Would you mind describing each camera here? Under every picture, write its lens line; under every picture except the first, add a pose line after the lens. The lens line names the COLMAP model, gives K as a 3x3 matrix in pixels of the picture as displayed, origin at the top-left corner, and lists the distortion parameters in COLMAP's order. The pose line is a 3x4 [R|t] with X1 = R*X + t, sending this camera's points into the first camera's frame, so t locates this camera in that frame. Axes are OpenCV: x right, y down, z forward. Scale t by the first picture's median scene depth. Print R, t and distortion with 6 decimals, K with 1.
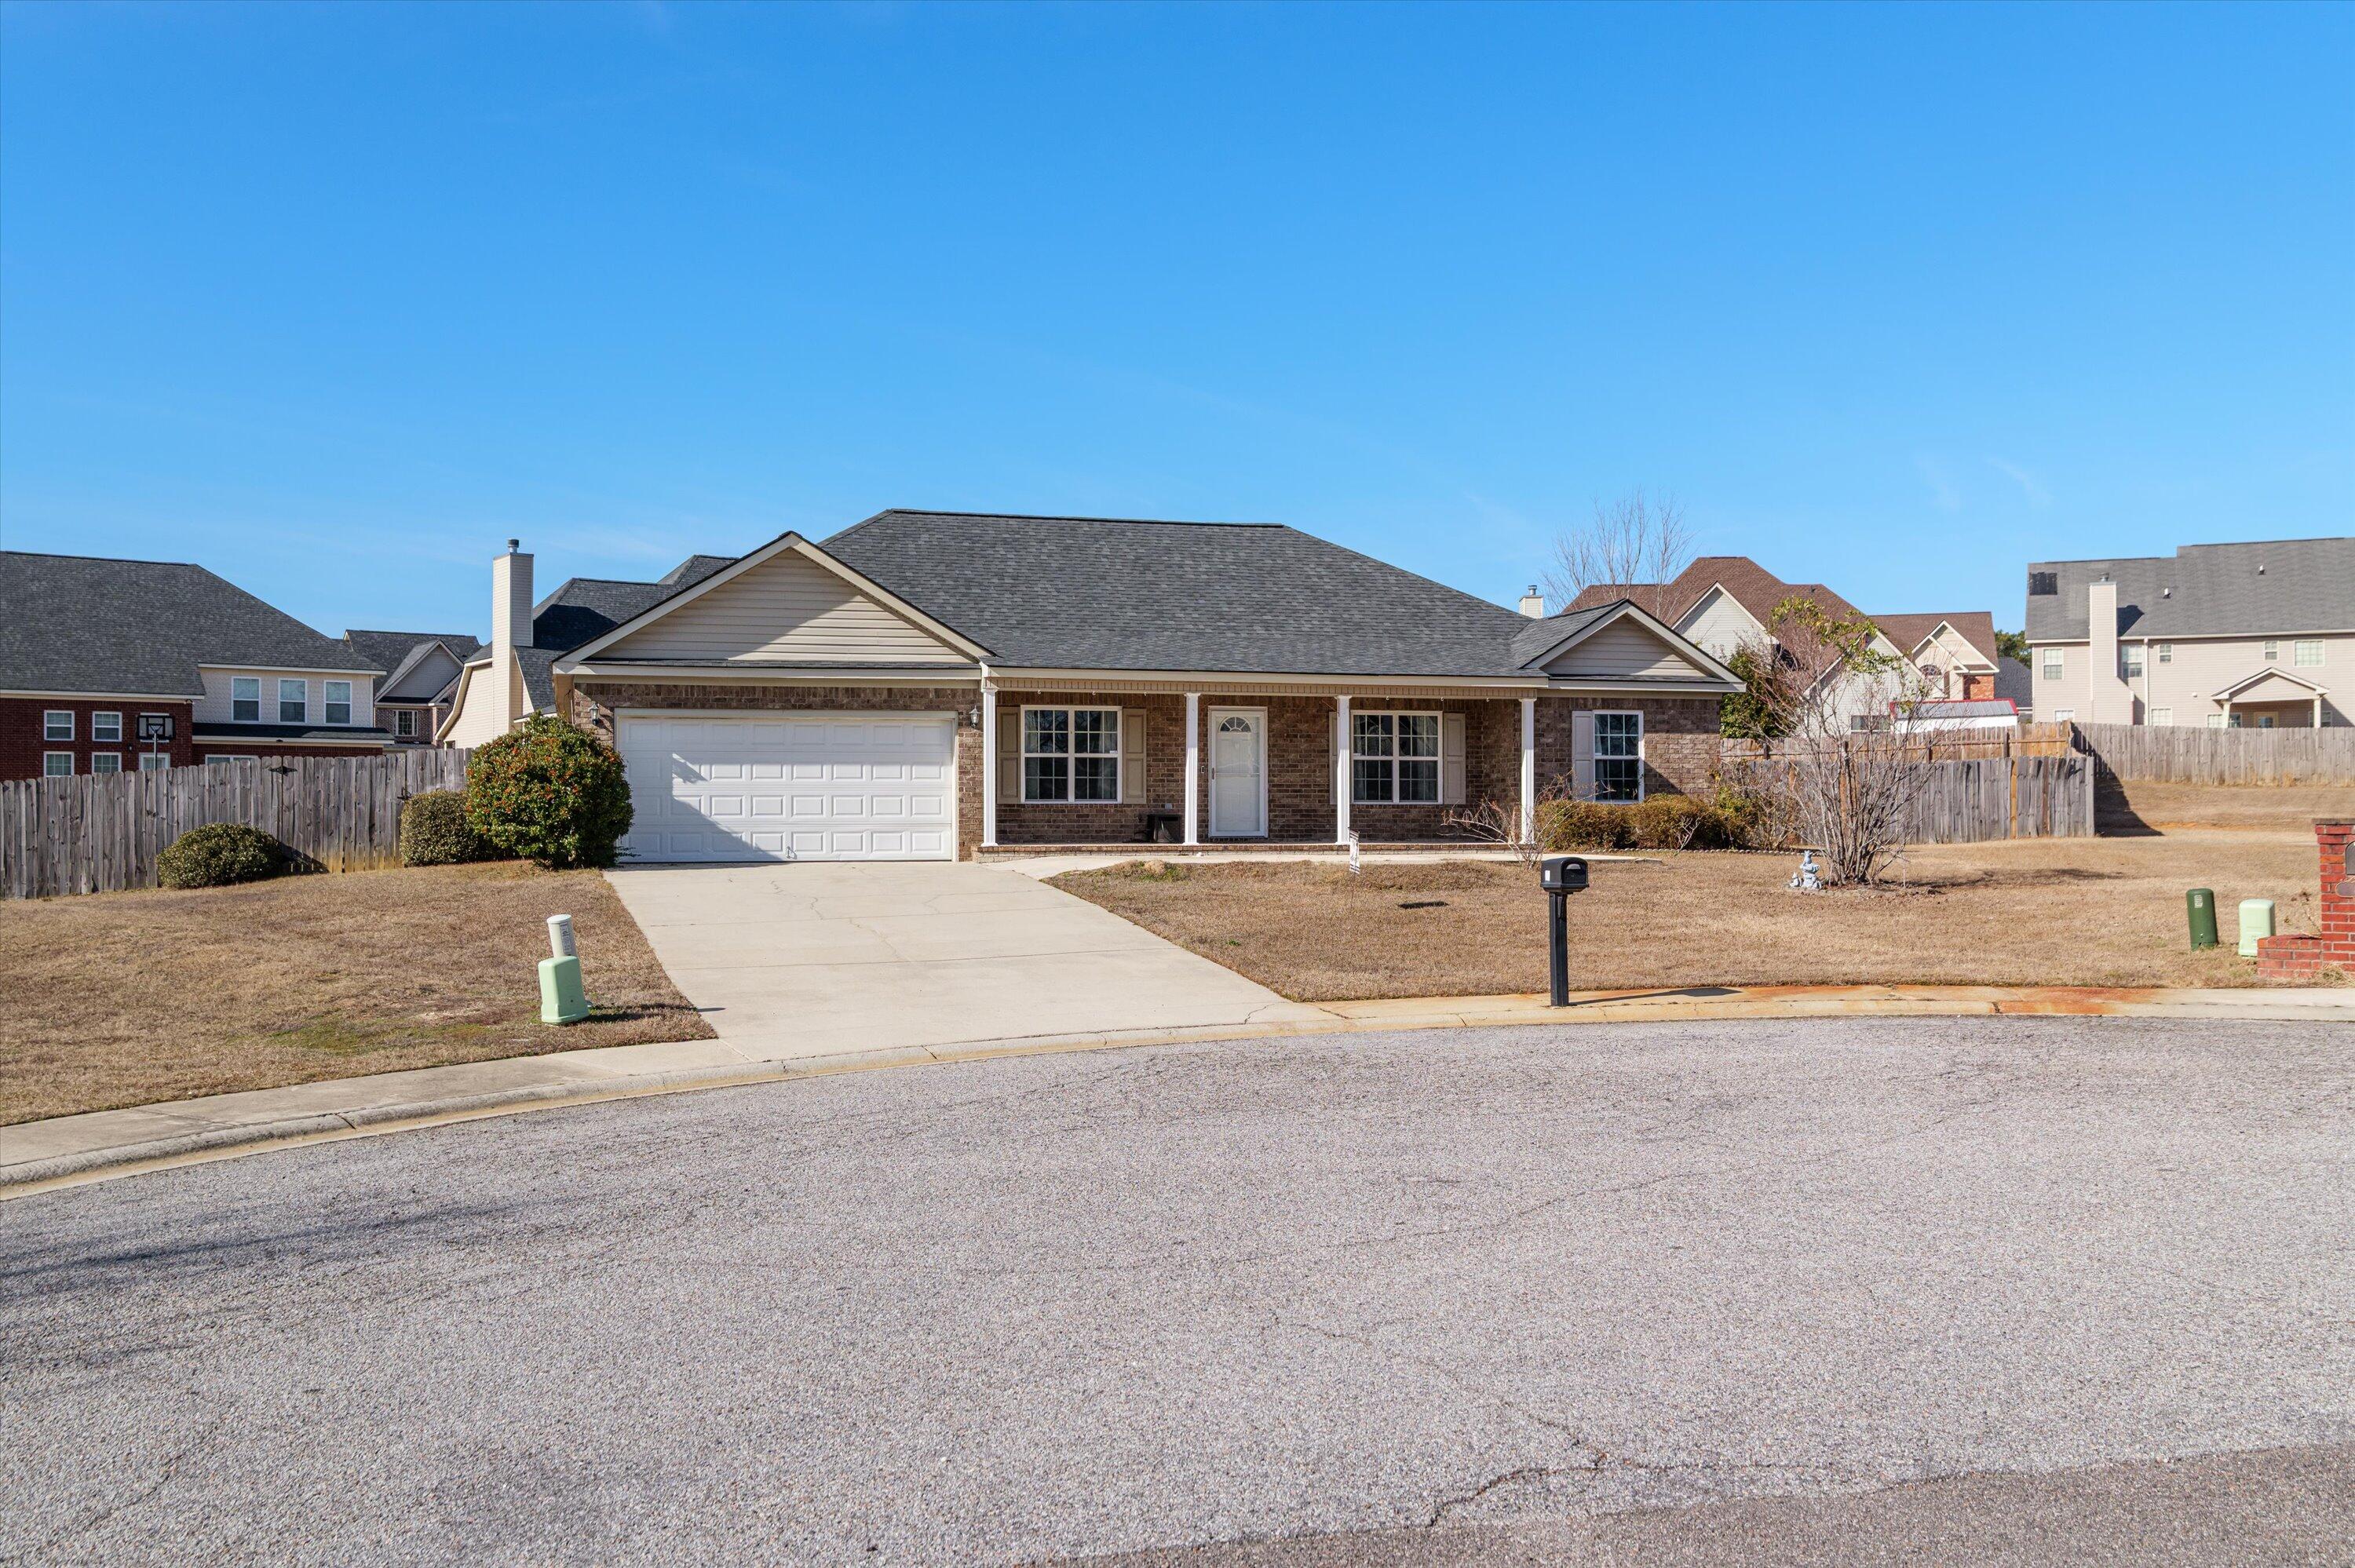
lens RADIAL K [[2406.4, 0, 1188.9], [0, 2406.4, 743.6], [0, 0, 1]] dist [0.017280, 0.000000]
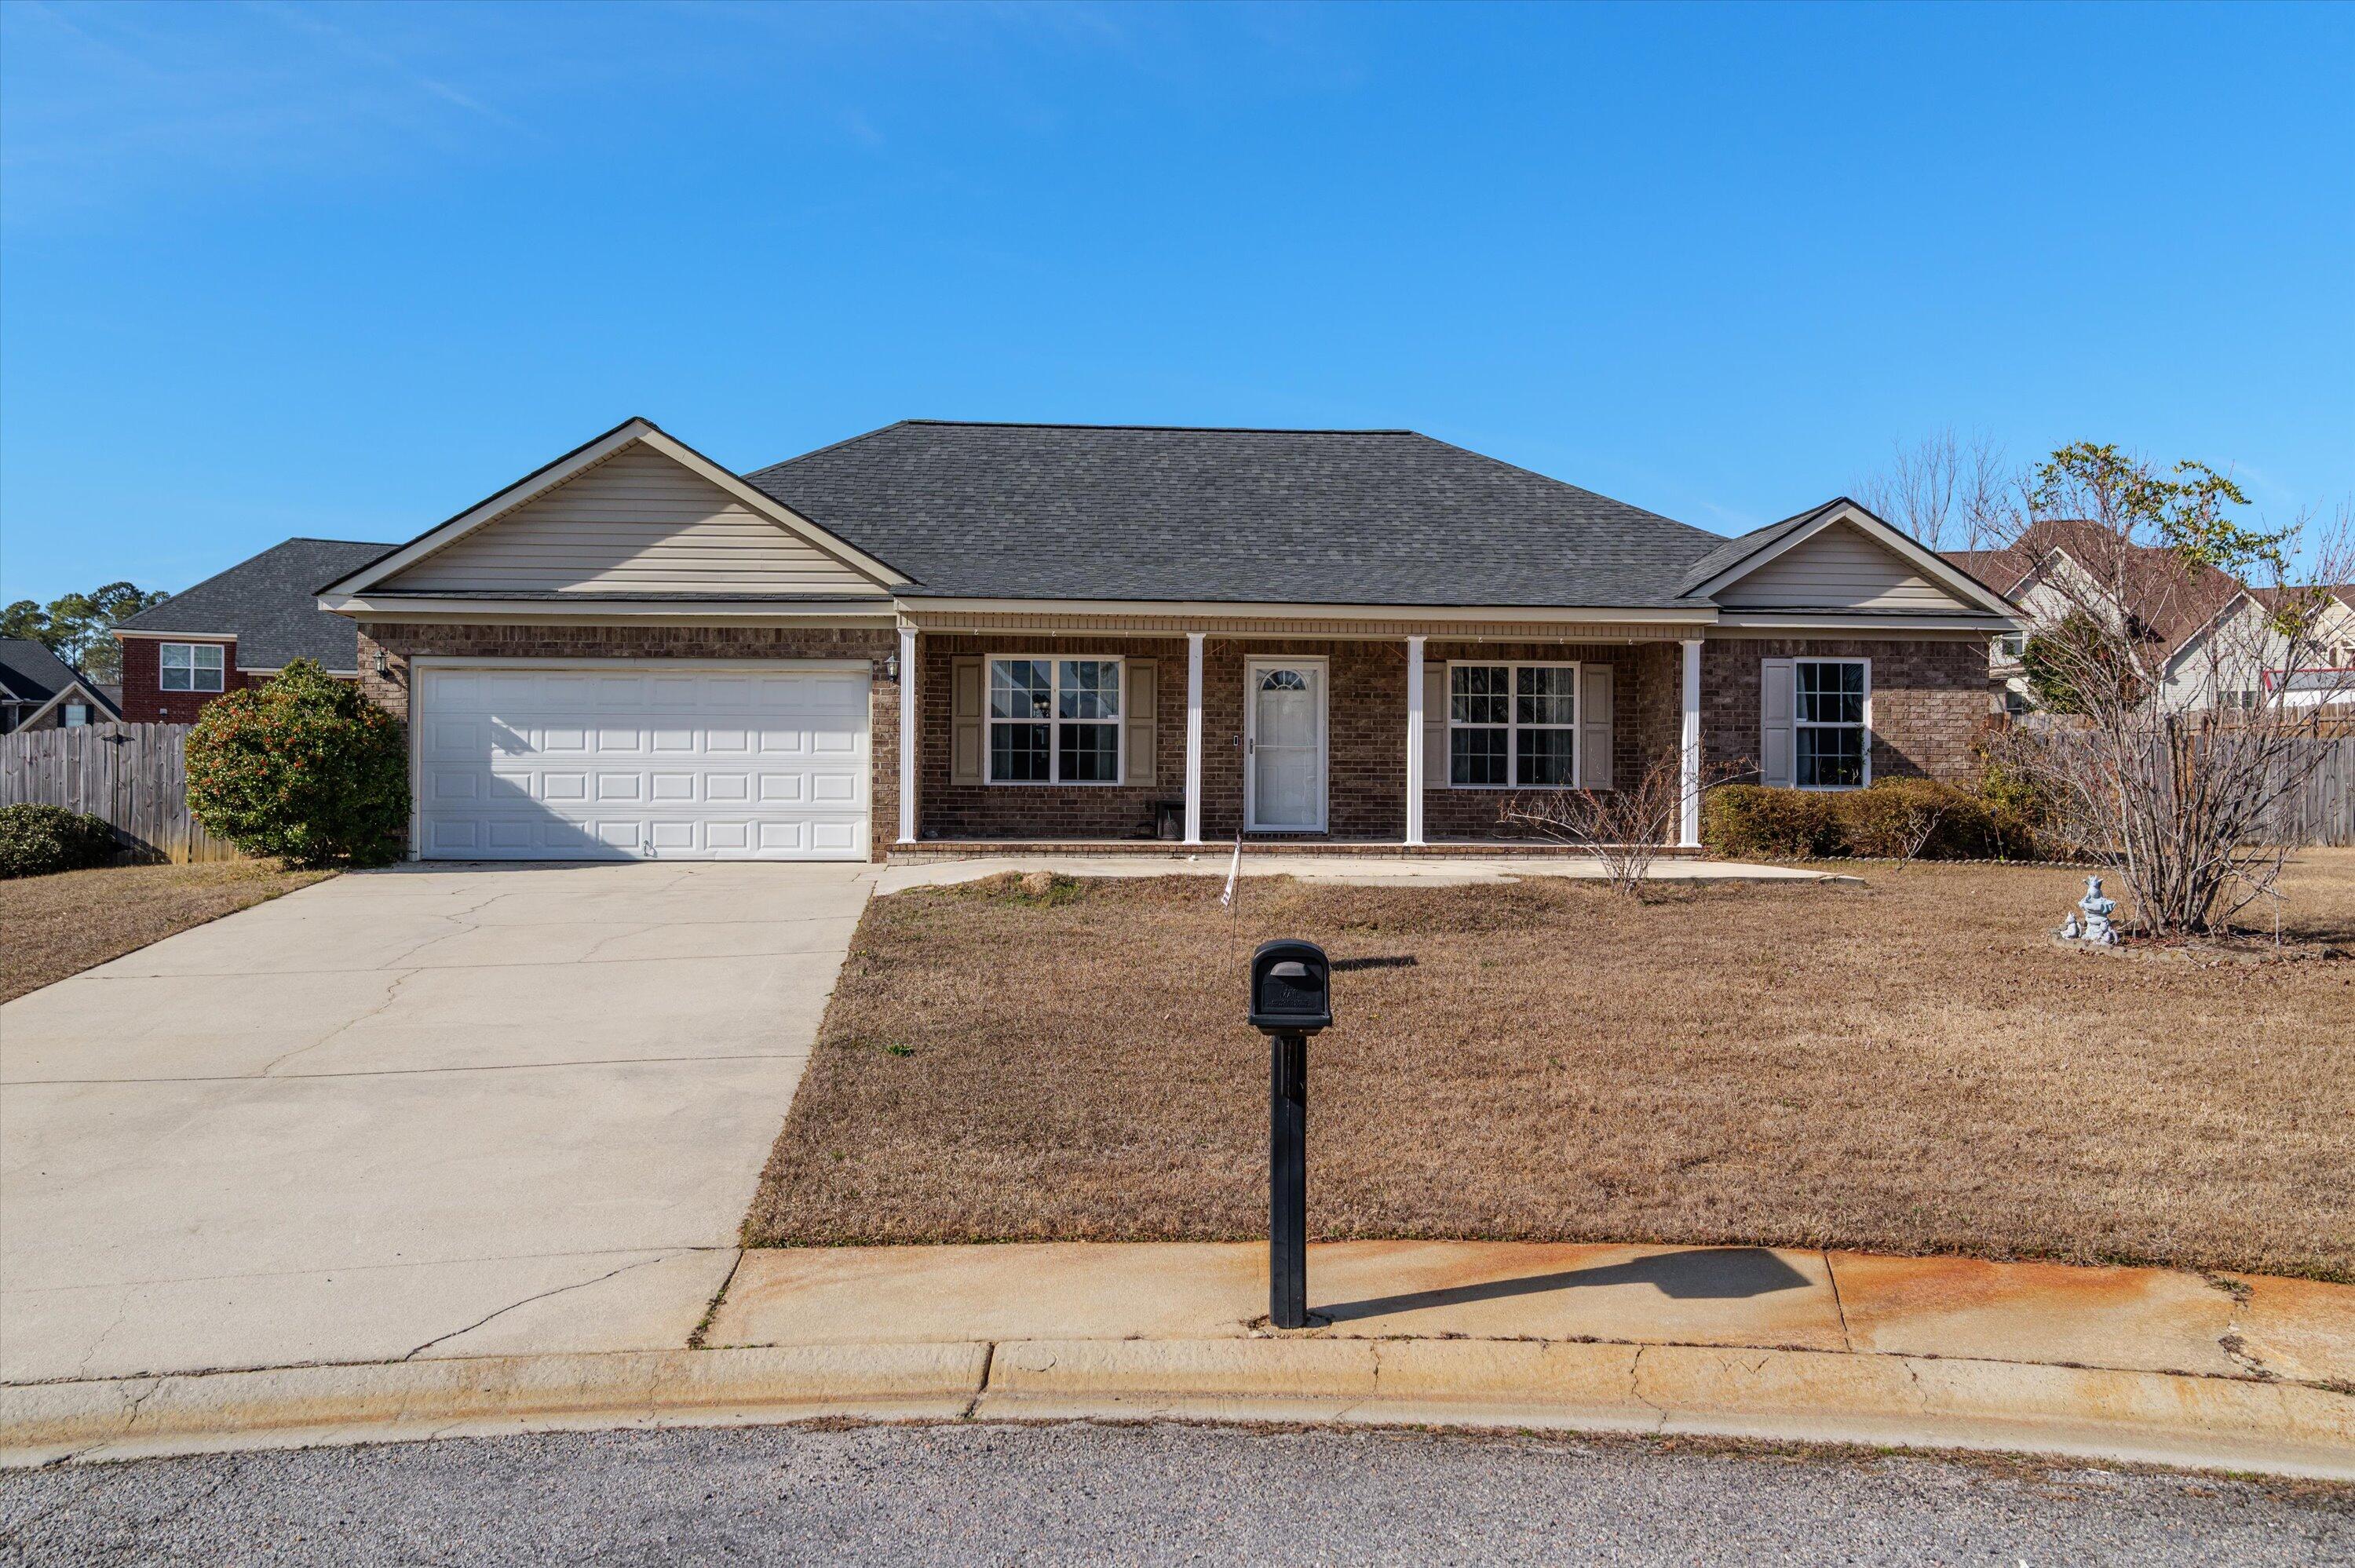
lens RADIAL K [[2048.9, 0, 1132.5], [0, 2048.9, 765.2], [0, 0, 1]] dist [0.010772, -0.001725]
pose [[0.975588, 0.004178, -0.219571, 0.114460], [-0.000599, 0.999866, 0.016366, 0.008159], [0.219610, -0.015835, 0.975459, 0.383706]]
